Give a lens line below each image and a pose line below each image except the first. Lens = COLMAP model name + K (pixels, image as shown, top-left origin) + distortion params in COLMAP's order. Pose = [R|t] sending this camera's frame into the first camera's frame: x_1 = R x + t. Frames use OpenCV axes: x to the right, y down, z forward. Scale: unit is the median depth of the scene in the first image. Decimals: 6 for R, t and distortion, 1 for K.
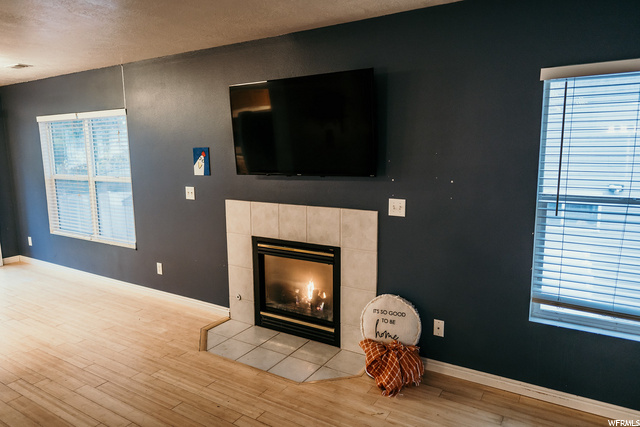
lens RADIAL K [[428.9, 0, 320.5], [0, 428.9, 215.5], [0, 0, 1]] dist [0.006542, 0.000513]
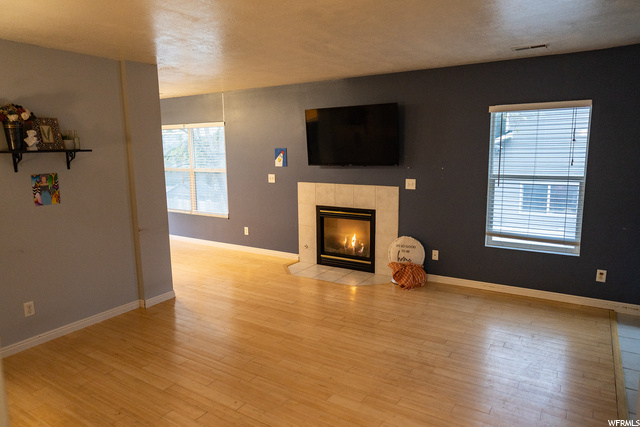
lens RADIAL K [[428.9, 0, 319.1], [0, 428.9, 211.6], [0, 0, 1]] dist [0.006542, 0.000513]
pose [[0.999605, 0.000309, -0.028101, -0.118861], [-0.000309, 1.000000, -0.000009, 0.079425], [0.028101, 0.000017, 0.999605, -0.619085]]
